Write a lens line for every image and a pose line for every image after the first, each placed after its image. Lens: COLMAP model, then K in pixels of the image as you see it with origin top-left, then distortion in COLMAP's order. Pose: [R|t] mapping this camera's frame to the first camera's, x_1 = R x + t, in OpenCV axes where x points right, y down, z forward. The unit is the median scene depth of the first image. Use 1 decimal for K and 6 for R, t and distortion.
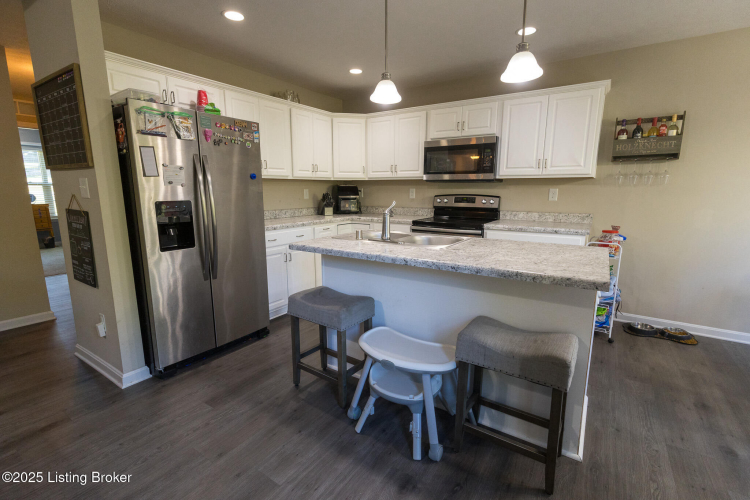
lens RADIAL K [[350.9, 0, 378.5], [0, 350.9, 248.4], [0, 0, 1]] dist [0.003347, -0.000841]
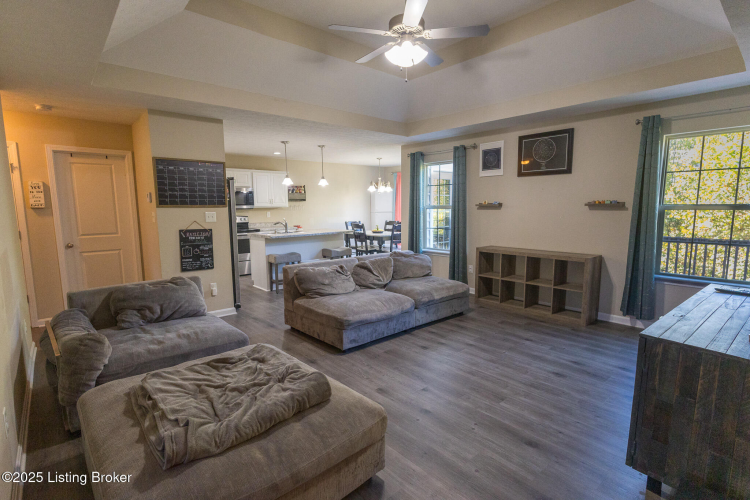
lens RADIAL K [[370.3, 0, 372.6], [0, 370.3, 250.9], [0, 0, 1]] dist [0.001737, -0.000054]
pose [[0.265839, -0.122377, 0.956218, -1.751936], [0.173511, 0.981785, 0.077411, 0.008415], [-0.948274, 0.145335, 0.282231, -0.287981]]
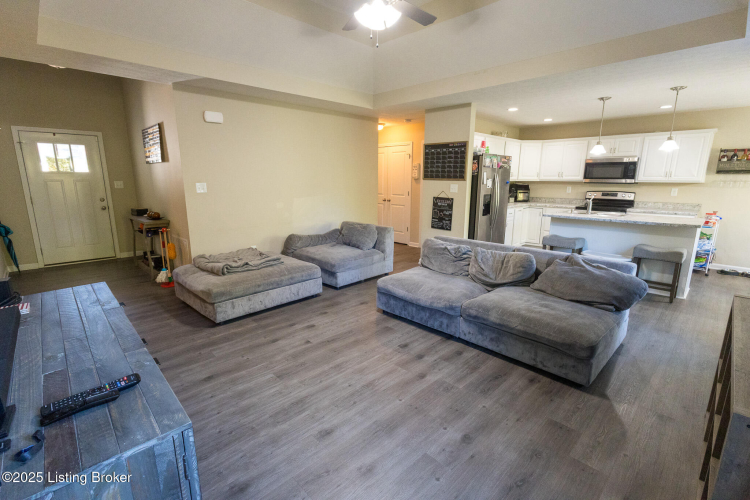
lens RADIAL K [[350.9, 0, 373.1], [0, 350.9, 248.9], [0, 0, 1]] dist [0.003347, -0.000841]
pose [[0.976510, 0.045825, -0.210543, -0.568350], [-0.039677, 0.998656, 0.033336, 0.124439], [0.211788, -0.024199, 0.977016, -1.000933]]
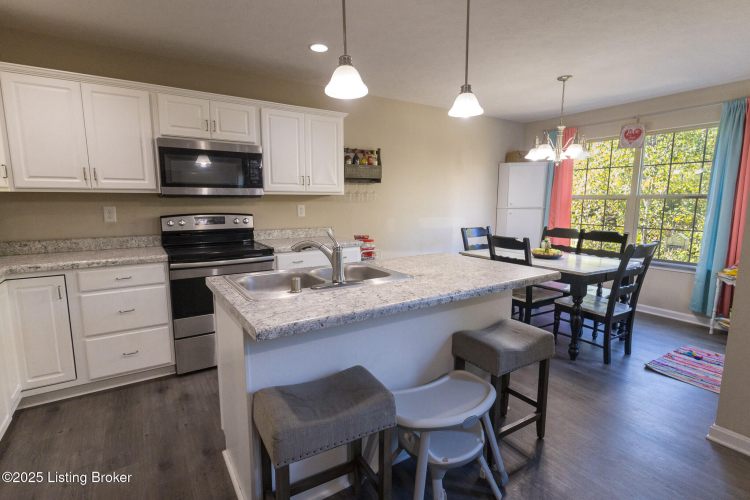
lens RADIAL K [[350.9, 0, 361.4], [0, 350.9, 253.4], [0, 0, 1]] dist [0.003347, -0.000841]
pose [[0.432577, -0.131419, 0.891967, -0.386868], [0.160879, 0.984693, 0.067060, -0.077418], [-0.887127, 0.114490, 0.447099, 0.433059]]
